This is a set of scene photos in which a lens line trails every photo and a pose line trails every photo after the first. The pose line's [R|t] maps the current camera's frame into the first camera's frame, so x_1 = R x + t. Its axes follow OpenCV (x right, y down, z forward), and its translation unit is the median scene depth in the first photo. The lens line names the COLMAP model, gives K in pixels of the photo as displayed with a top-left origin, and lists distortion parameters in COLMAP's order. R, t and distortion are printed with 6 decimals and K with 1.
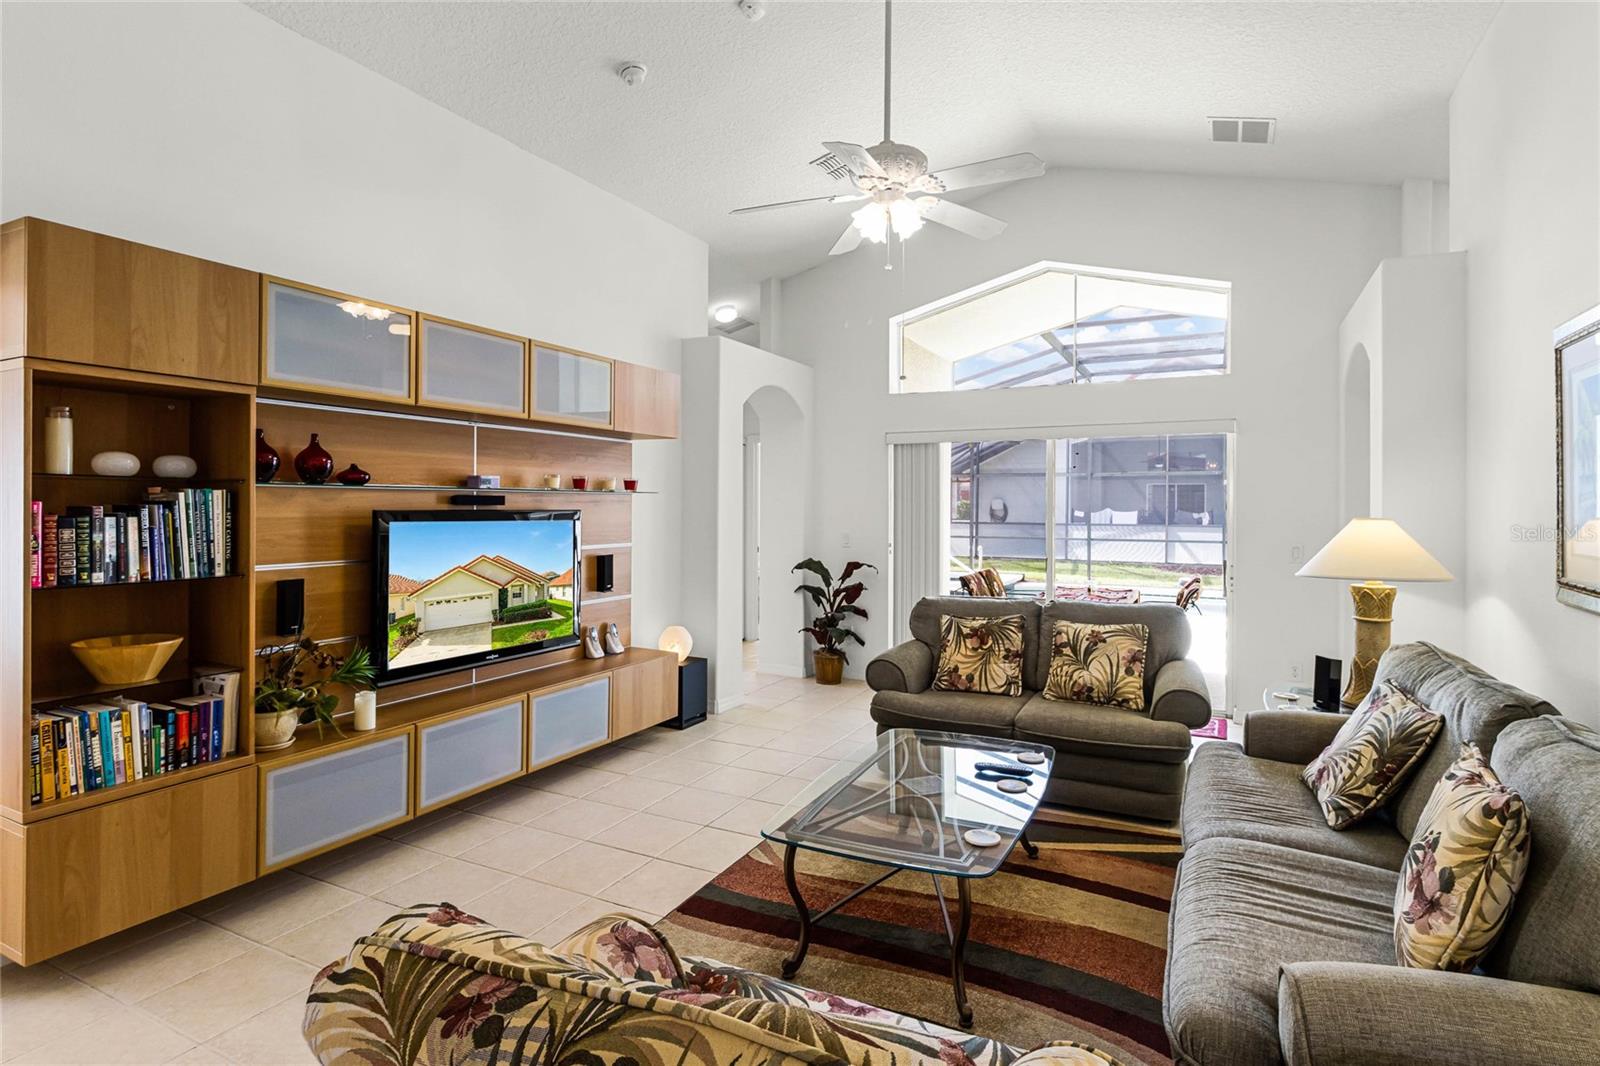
lens RADIAL K [[801.9, 0, 800.9], [0, 801.9, 541.0], [0, 0, 1]] dist [0.000846, 0.000633]
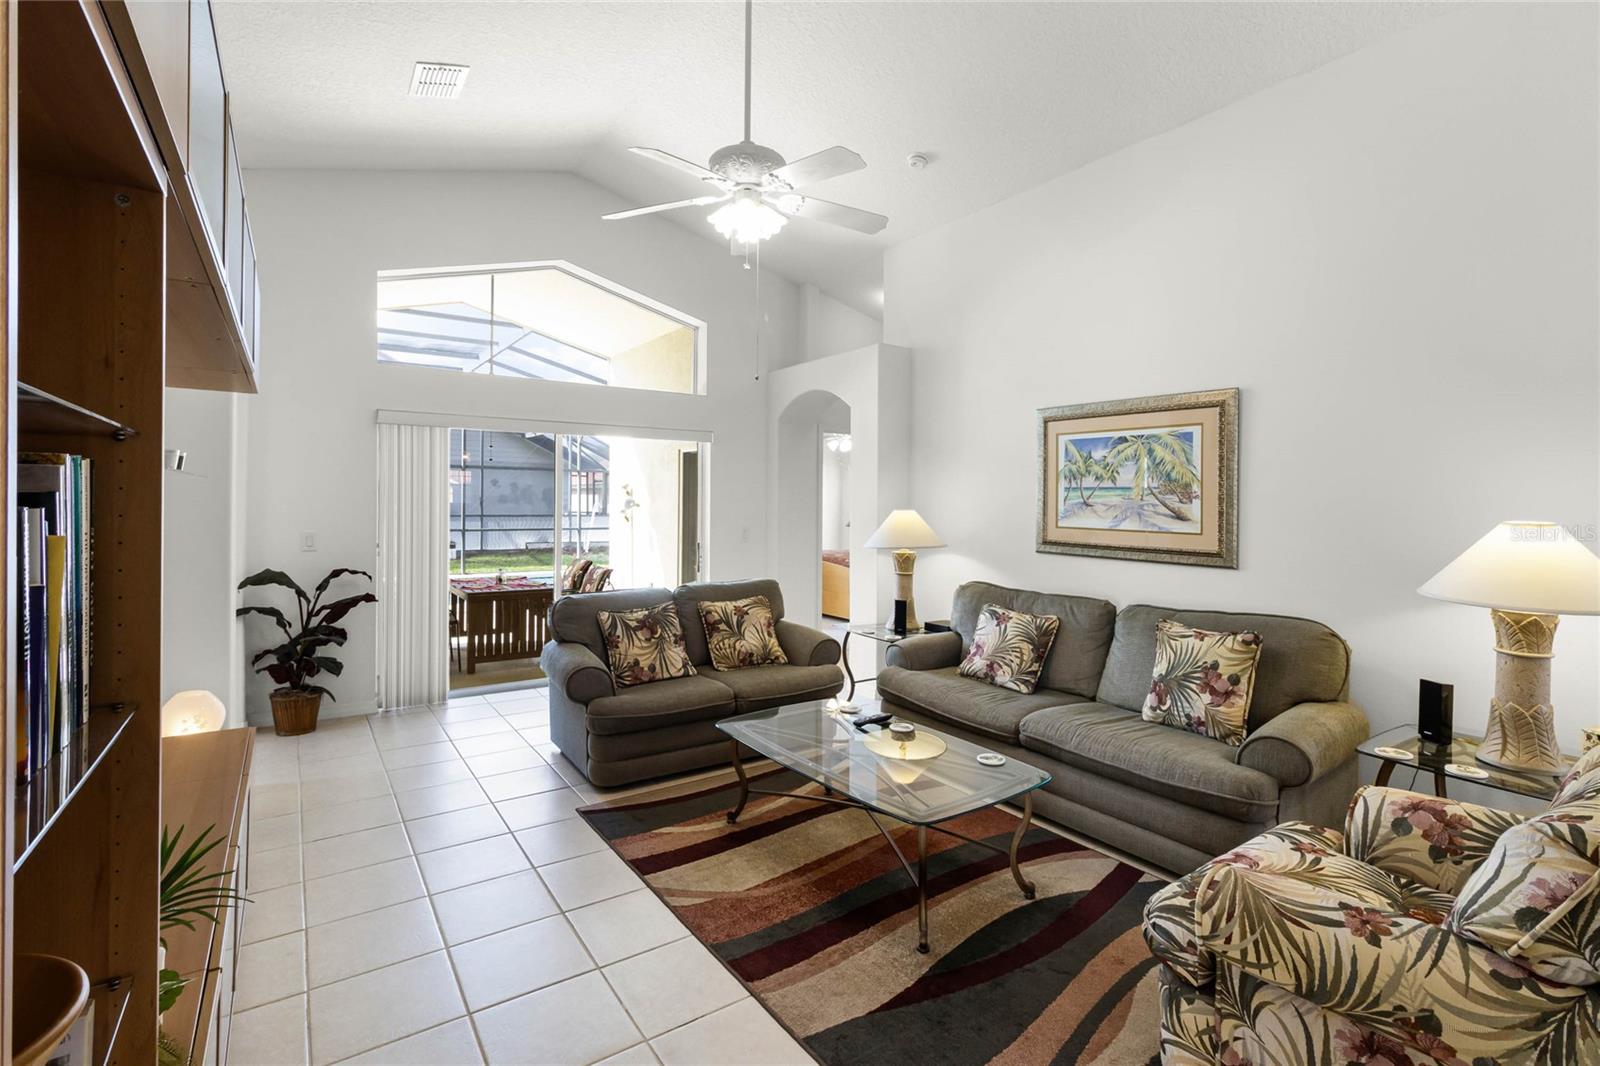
lens RADIAL K [[744.7, 0, 800.0], [0, 744.7, 533.0], [0, 0, 1]] dist [-0.000753, -0.000106]
pose [[0.479721, -0.037857, 0.876604, -0.535554], [0.031360, 0.999170, 0.025989, -0.020882], [-0.876860, 0.015023, 0.480510, 0.381188]]
